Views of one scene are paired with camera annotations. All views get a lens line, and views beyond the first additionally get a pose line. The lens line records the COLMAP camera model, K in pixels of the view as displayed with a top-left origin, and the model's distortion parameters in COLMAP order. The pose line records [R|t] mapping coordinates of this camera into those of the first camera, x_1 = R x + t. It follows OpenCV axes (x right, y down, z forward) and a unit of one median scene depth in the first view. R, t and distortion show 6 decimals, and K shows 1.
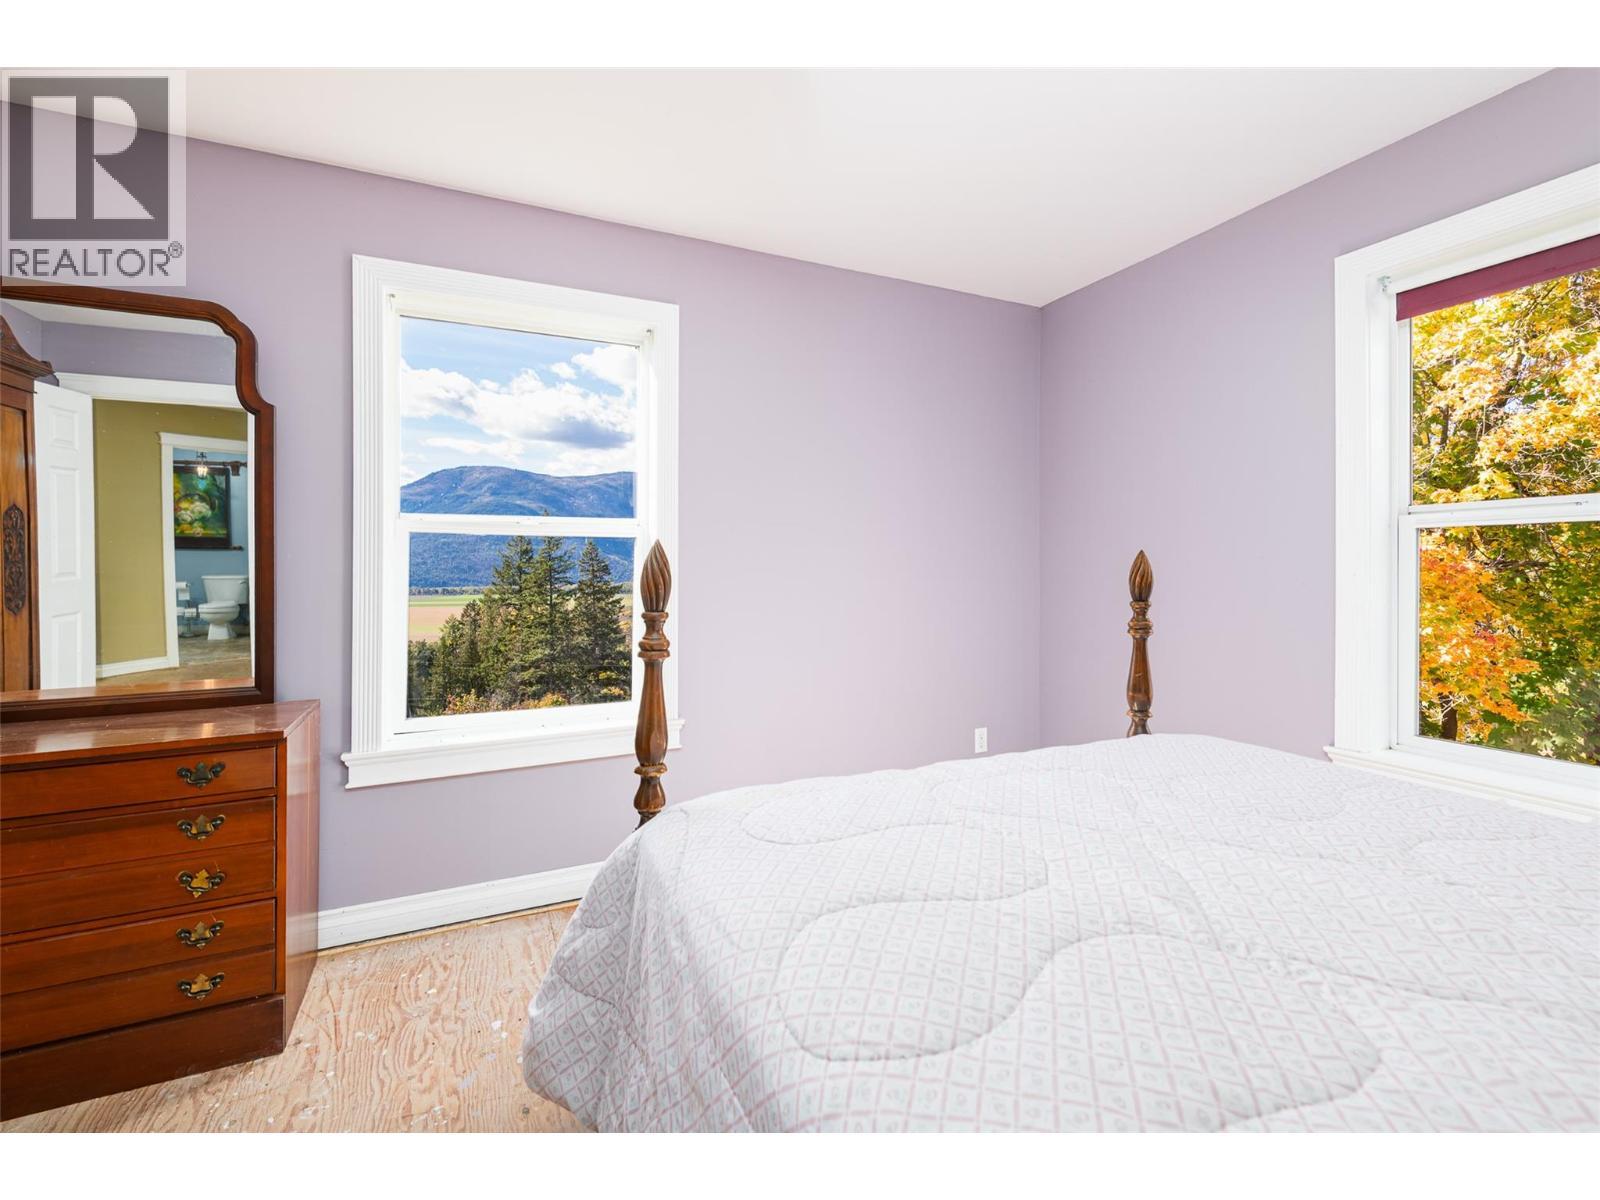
lens RADIAL K [[686.9, 0, 800.5], [0, 686.9, 573.2], [0, 0, 1]] dist [0.000411, -0.000207]
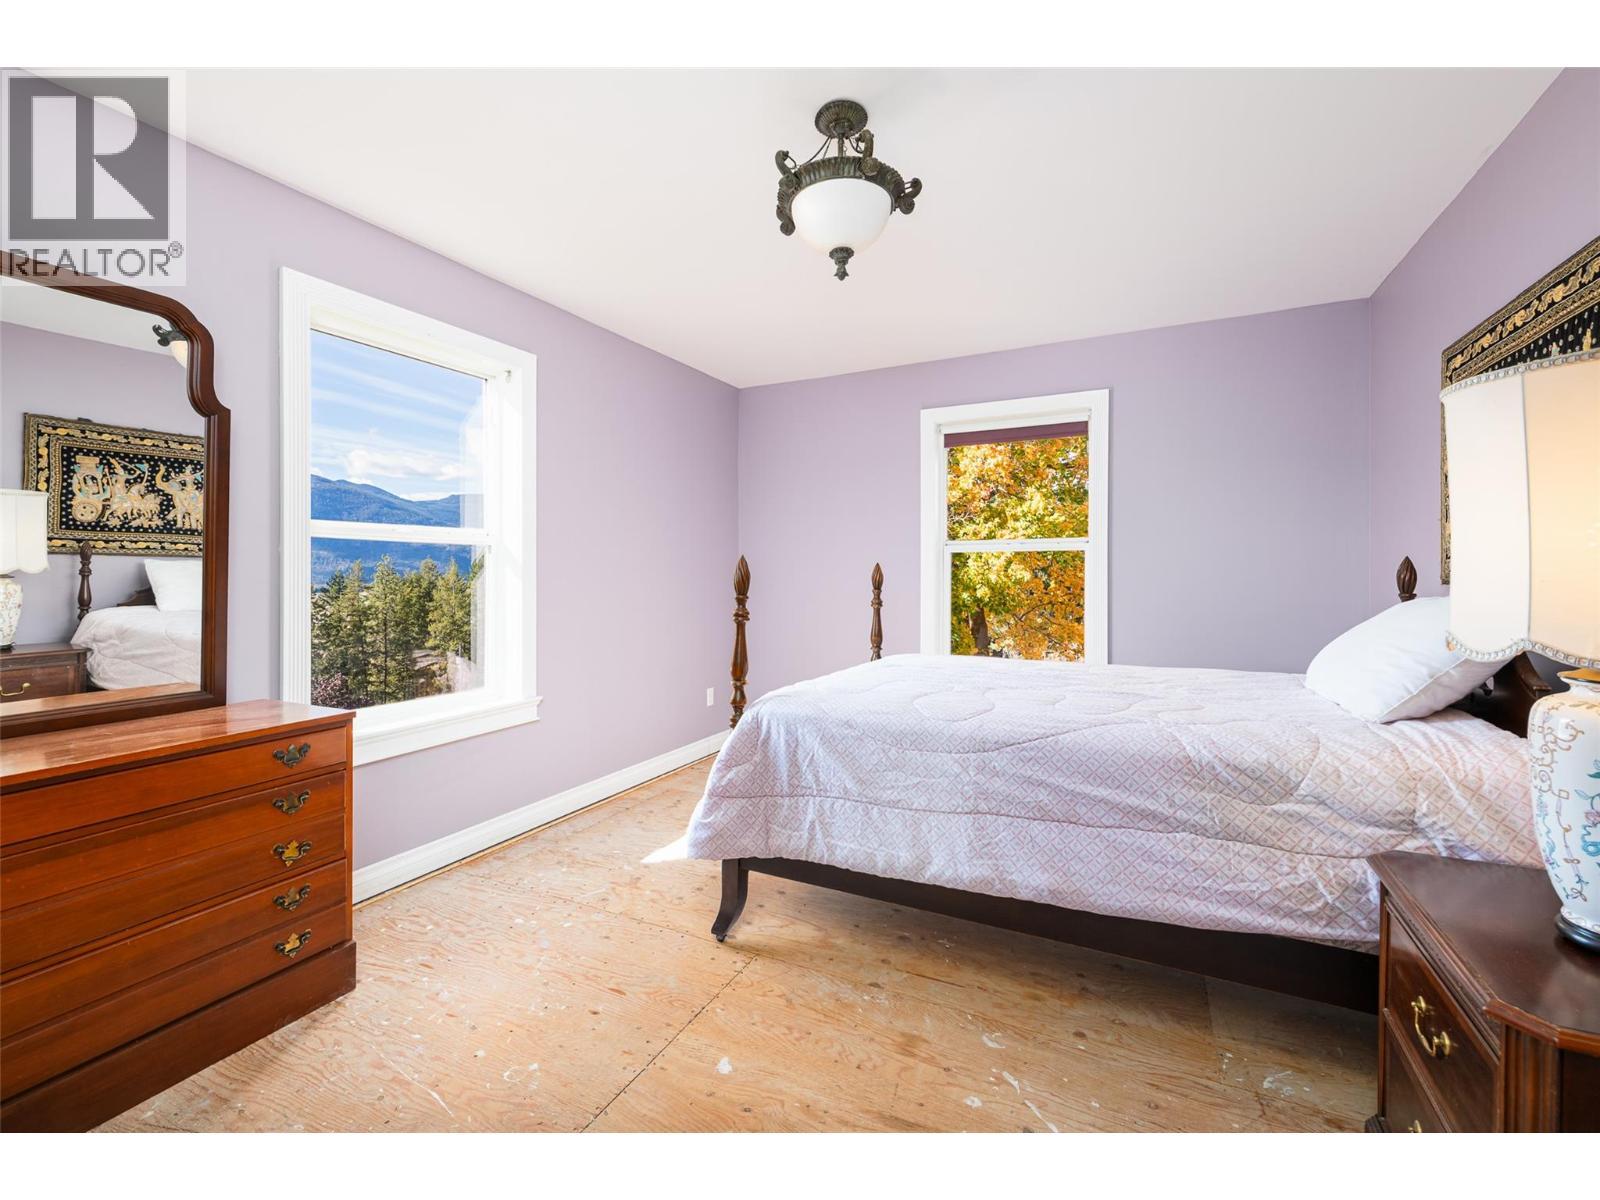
lens RADIAL K [[686.9, 0, 800.5], [0, 686.9, 573.2], [0, 0, 1]] dist [0.000411, -0.000207]
pose [[0.781430, 0.001016, 0.623992, -0.898212], [0.000207, 0.999998, -0.001887, -0.001288], [-0.623992, 0.001603, 0.781429, -0.379589]]
